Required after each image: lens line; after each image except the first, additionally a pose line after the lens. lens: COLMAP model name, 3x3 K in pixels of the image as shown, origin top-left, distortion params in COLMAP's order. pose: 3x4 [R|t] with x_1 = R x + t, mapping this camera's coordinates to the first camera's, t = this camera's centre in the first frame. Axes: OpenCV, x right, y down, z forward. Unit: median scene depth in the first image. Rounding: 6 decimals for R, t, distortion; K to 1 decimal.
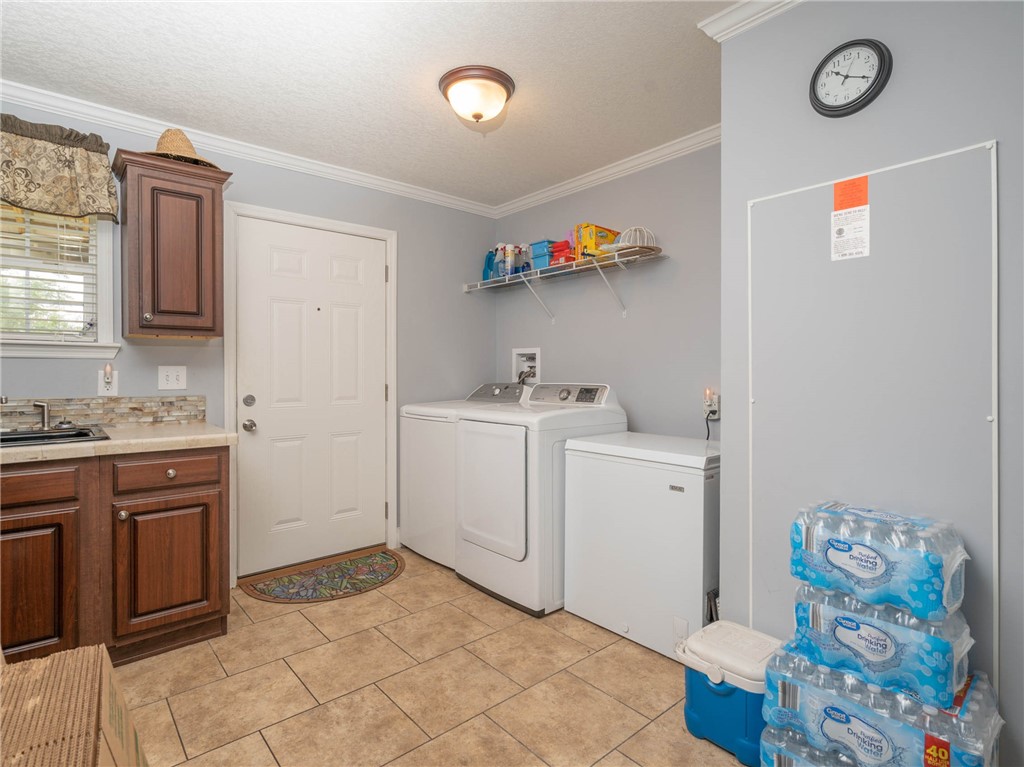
lens RADIAL K [[508.7, 0, 508.6], [0, 508.7, 371.0], [0, 0, 1]] dist [0.000079, 0.001015]
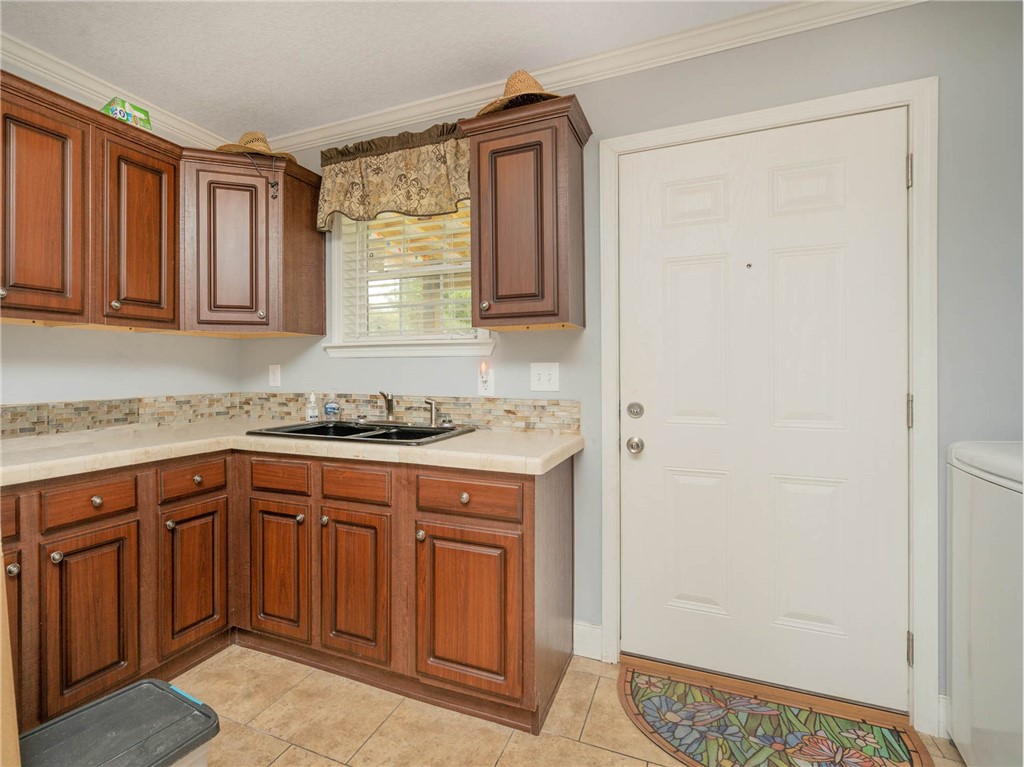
lens RADIAL K [[508.7, 0, 508.6], [0, 508.7, 371.0], [0, 0, 1]] dist [0.000079, 0.001015]
pose [[0.403888, 0.001527, -0.914807, 0.085185], [0.003310, 0.999990, 0.003131, 0.000528], [0.914802, -0.004293, 0.403879, 0.678630]]
